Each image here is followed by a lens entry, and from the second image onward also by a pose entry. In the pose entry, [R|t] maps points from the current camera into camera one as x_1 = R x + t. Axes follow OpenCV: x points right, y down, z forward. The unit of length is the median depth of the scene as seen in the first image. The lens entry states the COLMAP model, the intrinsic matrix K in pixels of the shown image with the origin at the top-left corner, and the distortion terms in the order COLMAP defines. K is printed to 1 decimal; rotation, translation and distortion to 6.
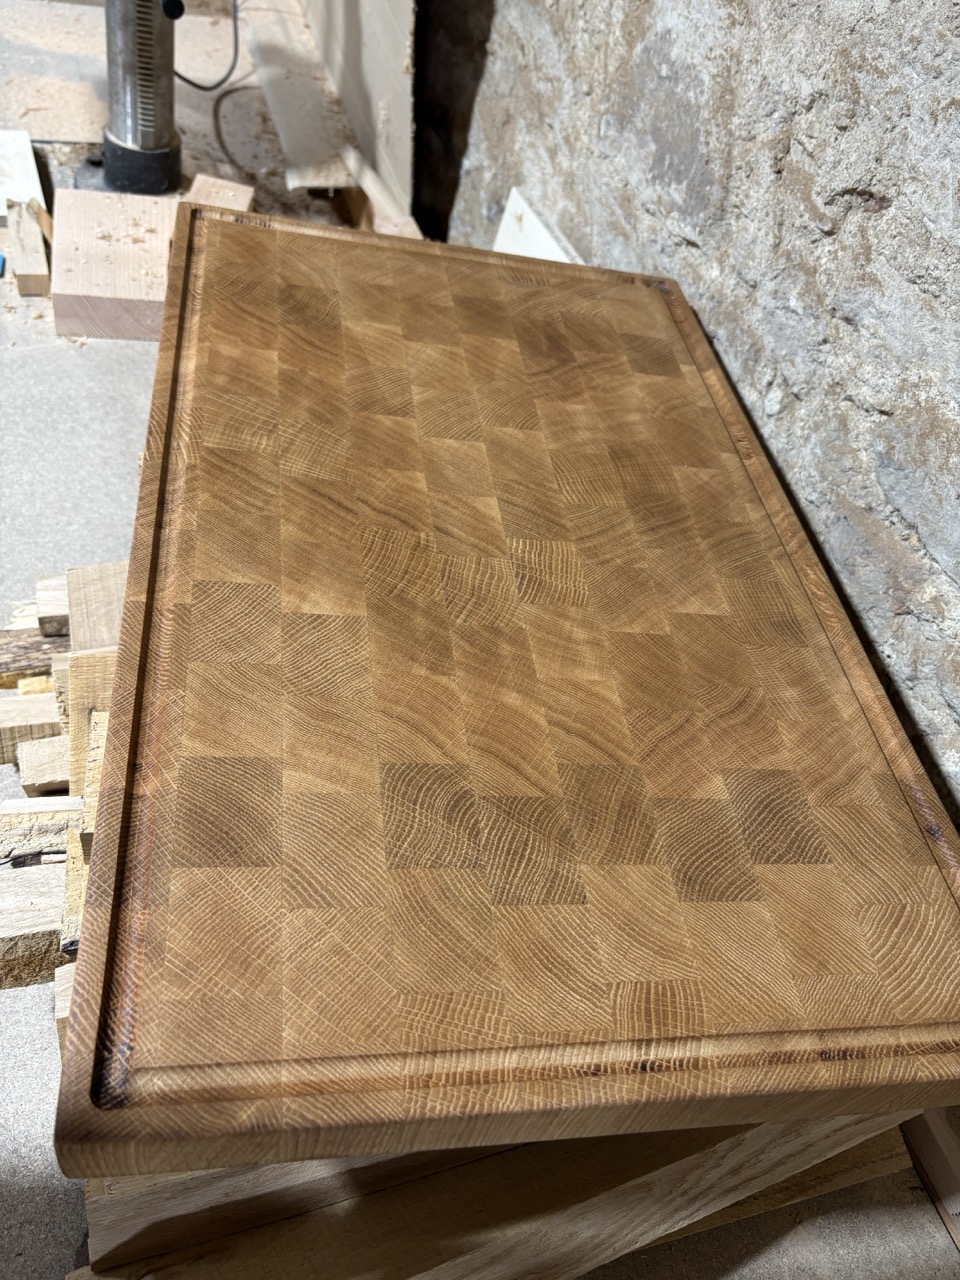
lens RADIAL K [[959.0, 0, 480.0], [0, 959.0, 640.0], [0, 0, 1]] dist [0.029667, -0.057246]
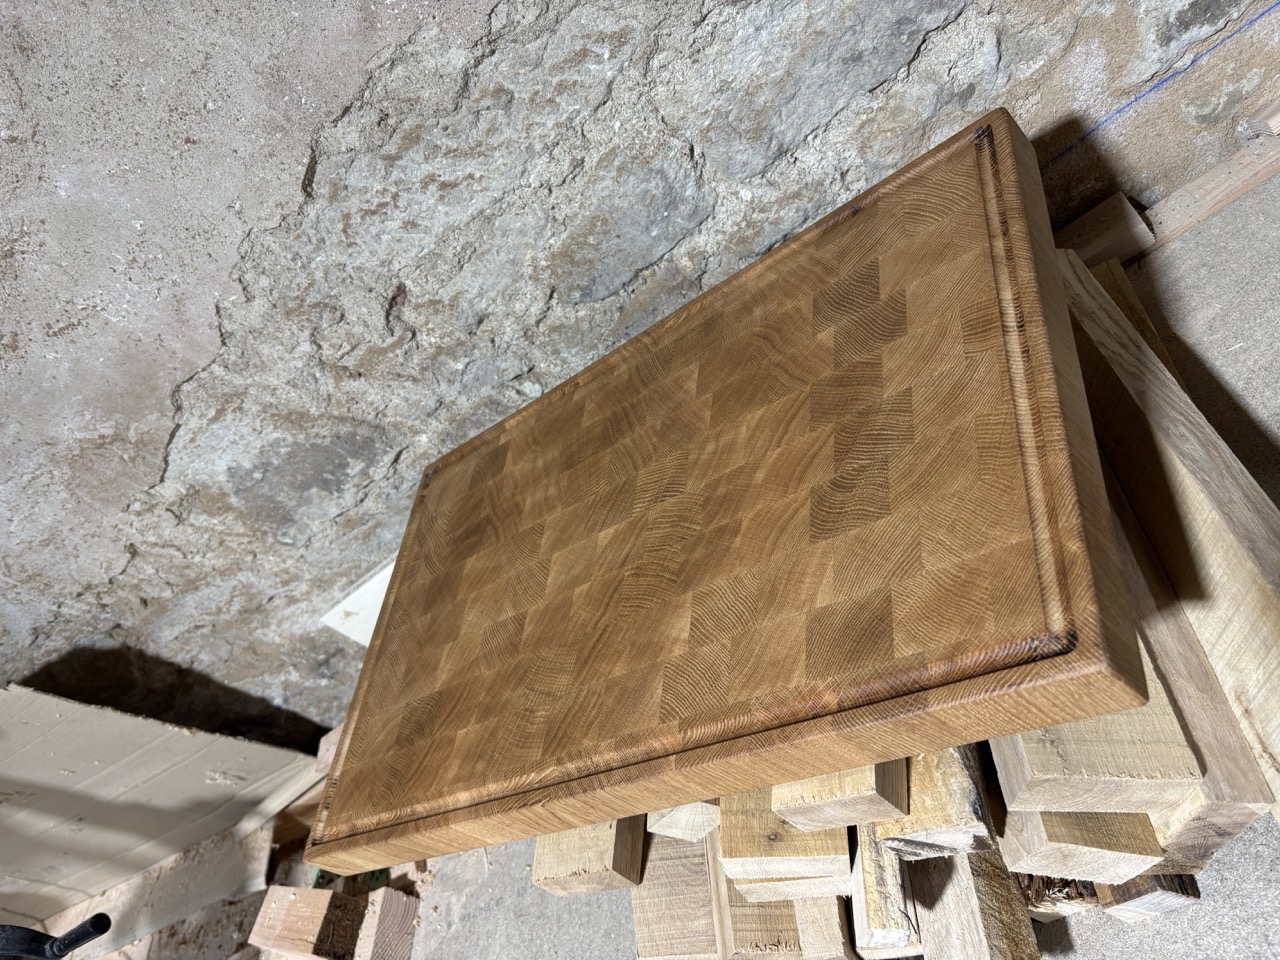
lens RADIAL K [[959.8, 0, 643.3], [0, 959.8, 497.4], [0, 0, 1]] dist [0.091028, -0.304219]
pose [[0.046795, -0.929013, 0.367076, -0.344956], [0.996637, 0.018677, -0.079782, 0.005840], [0.067262, 0.369576, 0.926763, -0.144302]]
